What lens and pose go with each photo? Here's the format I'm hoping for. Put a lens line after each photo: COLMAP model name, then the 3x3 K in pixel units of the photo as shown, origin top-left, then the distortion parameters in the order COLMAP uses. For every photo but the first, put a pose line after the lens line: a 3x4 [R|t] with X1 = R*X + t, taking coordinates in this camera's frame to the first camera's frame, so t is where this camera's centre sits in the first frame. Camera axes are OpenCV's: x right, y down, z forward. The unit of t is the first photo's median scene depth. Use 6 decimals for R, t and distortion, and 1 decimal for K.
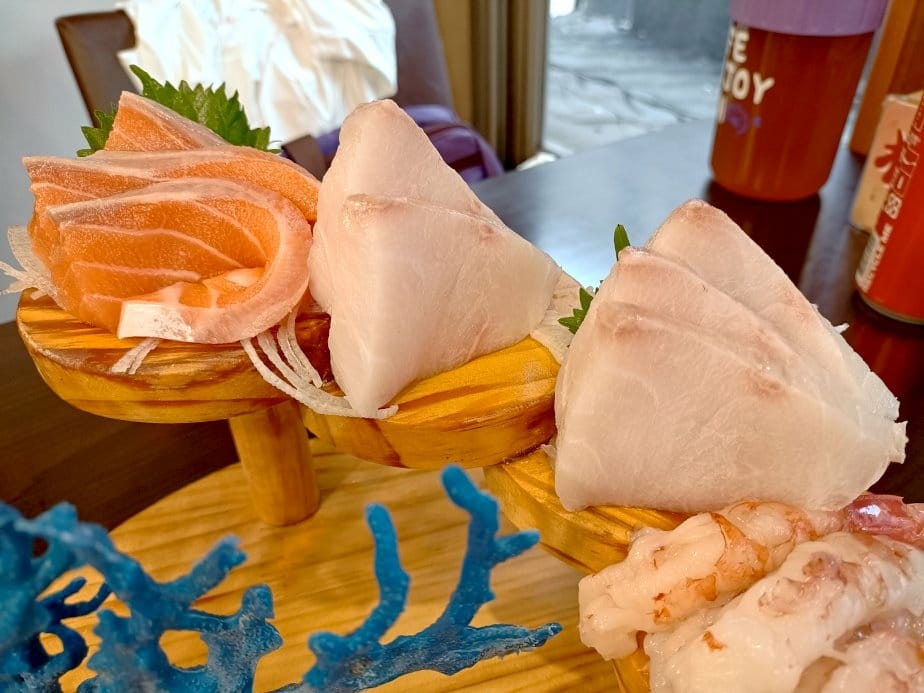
lens RADIAL K [[649.9, 0, 462.0], [0, 649.9, 346.5], [0, 0, 1]] dist [0.004216, -0.028935]
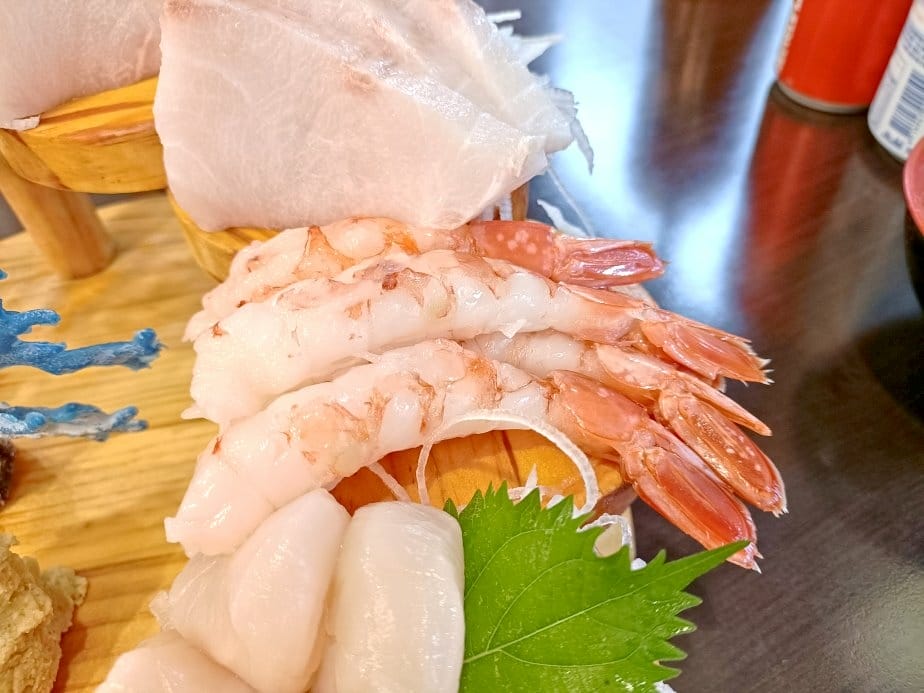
lens RADIAL K [[671.7, 0, 418.2], [0, 671.7, 334.8], [0, 0, 1]] dist [-0.053181, -0.062696]
pose [[0.998033, 0.046042, -0.042545, 0.545882], [-0.033915, 0.967331, 0.251240, 0.150170], [0.052723, -0.249303, 0.966989, 0.031265]]
